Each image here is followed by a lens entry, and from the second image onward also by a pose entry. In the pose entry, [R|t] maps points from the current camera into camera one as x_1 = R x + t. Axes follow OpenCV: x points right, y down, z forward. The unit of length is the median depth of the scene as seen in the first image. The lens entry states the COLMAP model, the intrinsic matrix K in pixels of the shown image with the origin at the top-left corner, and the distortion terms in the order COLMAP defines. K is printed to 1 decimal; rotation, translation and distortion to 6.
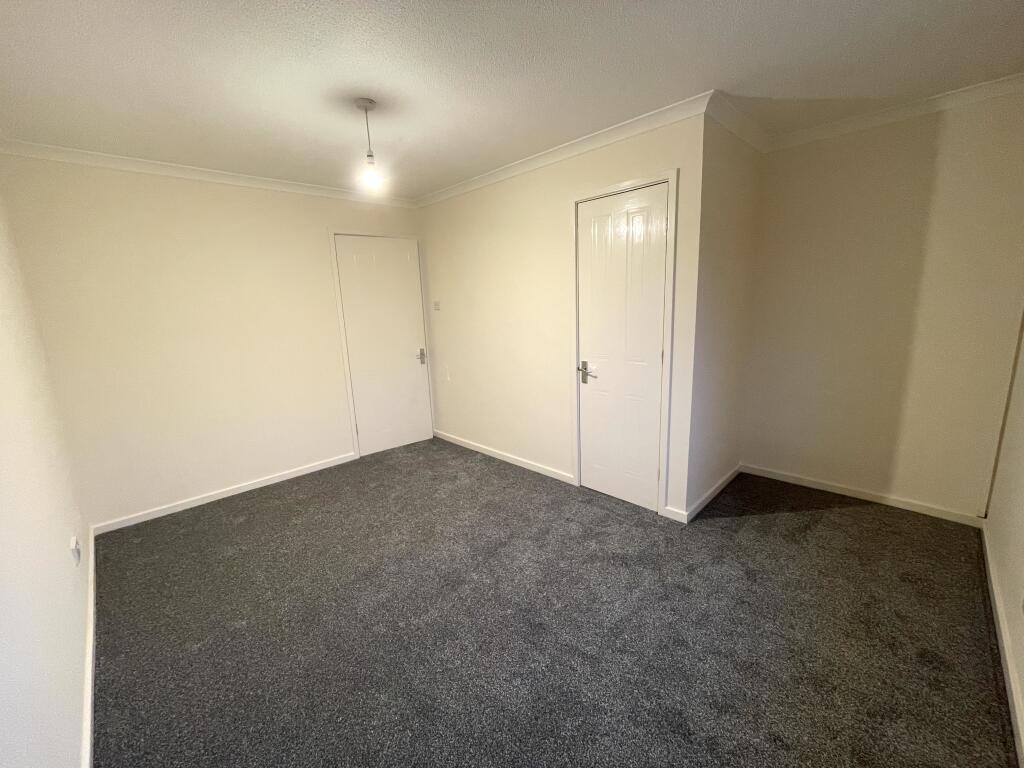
lens RADIAL K [[414.2, 0, 510.3], [0, 414.2, 383.9], [0, 0, 1]] dist [-0.000169, 0.000019]
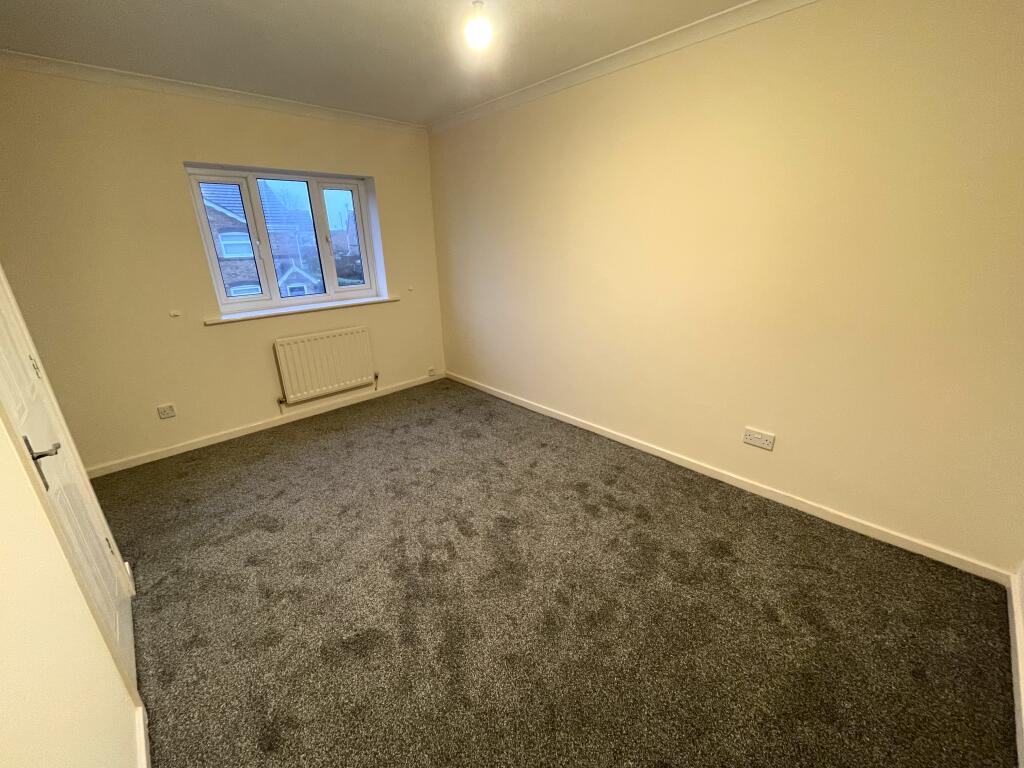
lens RADIAL K [[414.2, 0, 510.3], [0, 414.2, 383.9], [0, 0, 1]] dist [-0.000169, 0.000019]
pose [[-0.997326, 0.058978, 0.043157, -0.279468], [0.072780, 0.855154, 0.513239, -0.262591], [-0.006636, 0.515007, -0.857160, 1.336969]]
